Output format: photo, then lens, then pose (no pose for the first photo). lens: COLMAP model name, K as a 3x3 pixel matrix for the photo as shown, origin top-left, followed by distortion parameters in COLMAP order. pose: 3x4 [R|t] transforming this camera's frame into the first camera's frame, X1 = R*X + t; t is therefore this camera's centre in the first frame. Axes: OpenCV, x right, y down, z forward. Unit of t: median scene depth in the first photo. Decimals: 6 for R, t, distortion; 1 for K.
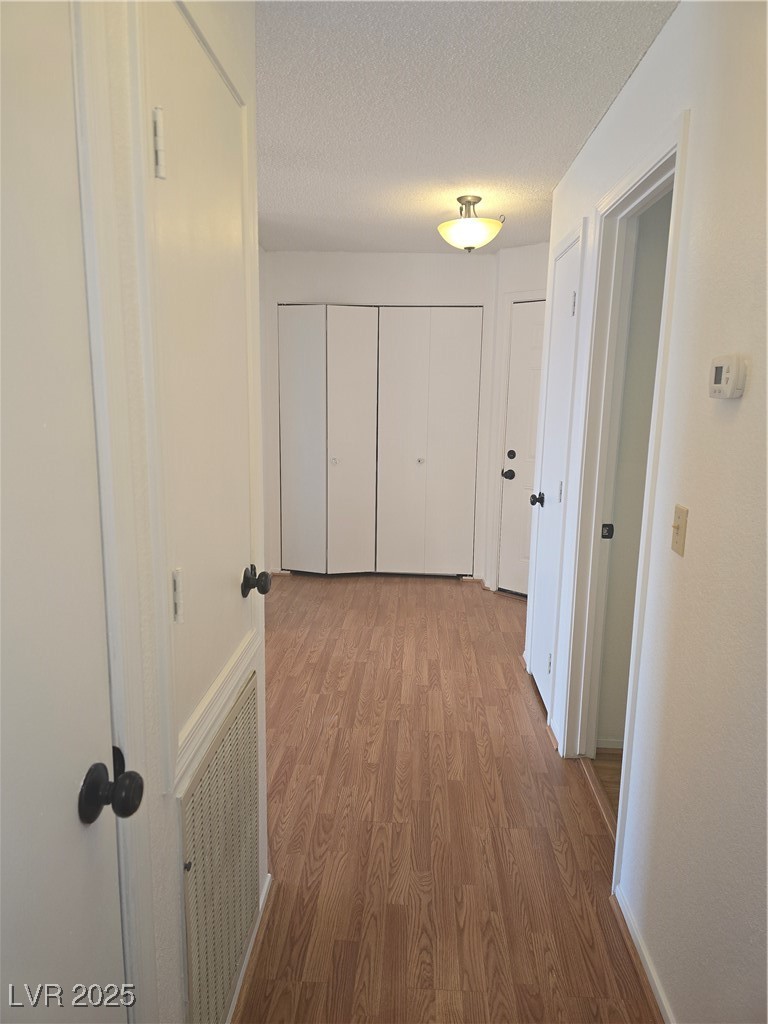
lens RADIAL K [[689.6, 0, 396.0], [0, 689.6, 507.6], [0, 0, 1]] dist [0.081530, -0.087541]
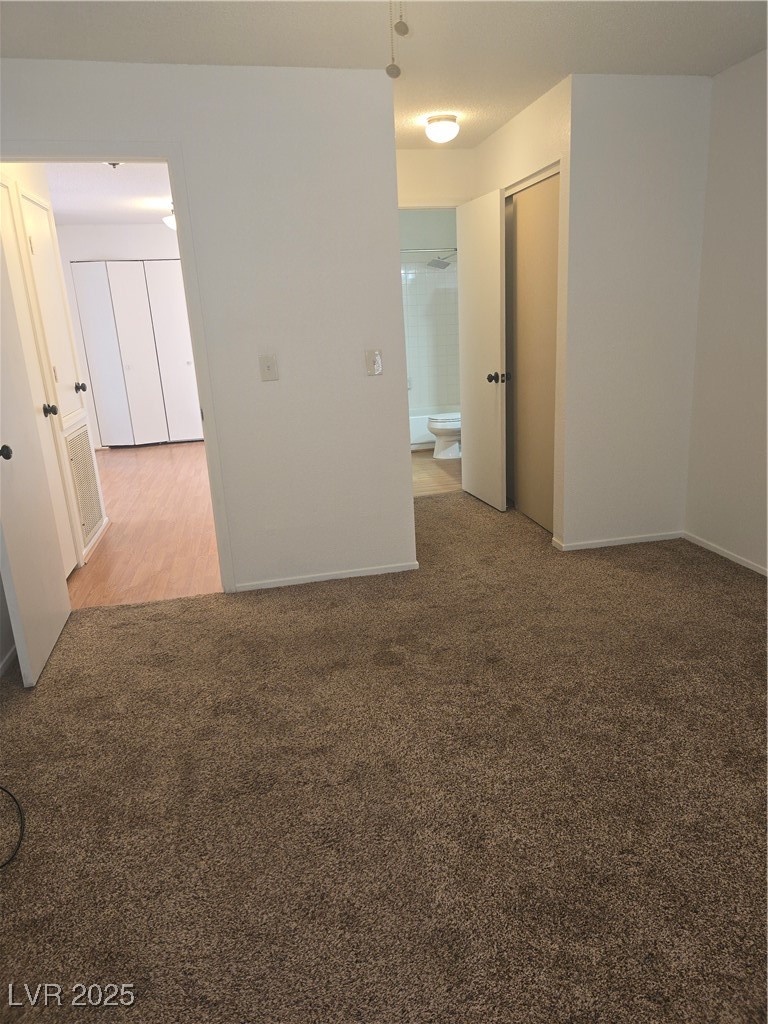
lens RADIAL K [[689.6, 0, 396.0], [0, 689.6, 507.6], [0, 0, 1]] dist [0.081530, -0.087541]
pose [[0.968702, -0.120812, 0.216845, 0.149079], [0.100872, 0.989778, 0.100819, 0.195786], [-0.226809, -0.075790, 0.970986, -0.866636]]
